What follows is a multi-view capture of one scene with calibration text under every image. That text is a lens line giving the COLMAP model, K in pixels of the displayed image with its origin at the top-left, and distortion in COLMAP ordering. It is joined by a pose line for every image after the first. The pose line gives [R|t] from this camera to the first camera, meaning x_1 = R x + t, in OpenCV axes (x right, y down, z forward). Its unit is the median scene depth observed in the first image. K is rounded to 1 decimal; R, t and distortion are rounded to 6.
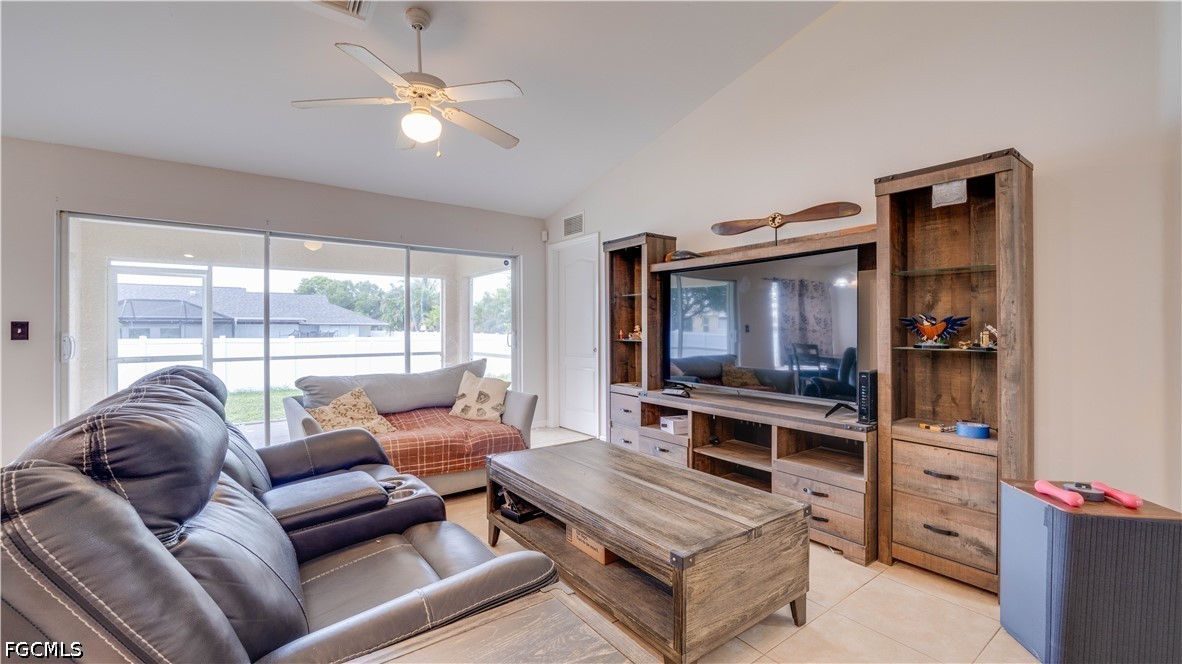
lens RADIAL K [[486.3, 0, 588.4], [0, 486.3, 327.6], [0, 0, 1]] dist [-0.002131, 0.000567]
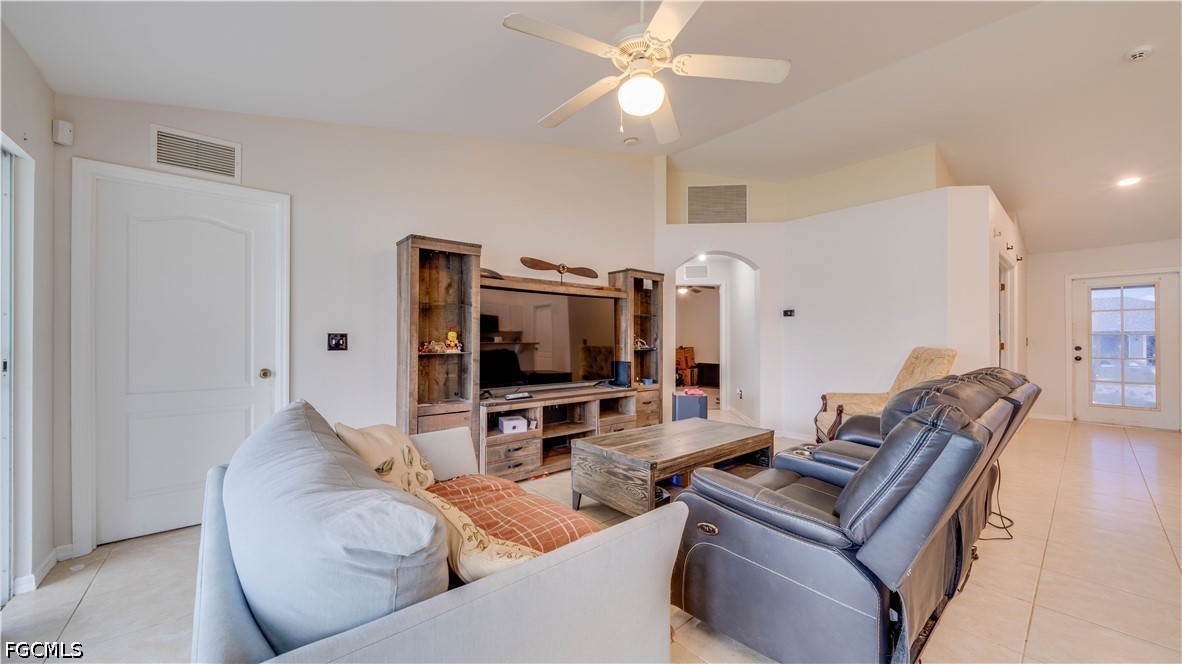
lens RADIAL K [[421.2, 0, 596.0], [0, 421.2, 338.3], [0, 0, 1]] dist [-0.004226, -0.000422]
pose [[-0.070675, 0.005363, 0.997485, -0.864180], [0.000080, 0.999986, -0.005371, 0.001352], [-0.997499, -0.000300, -0.070675, 0.926088]]
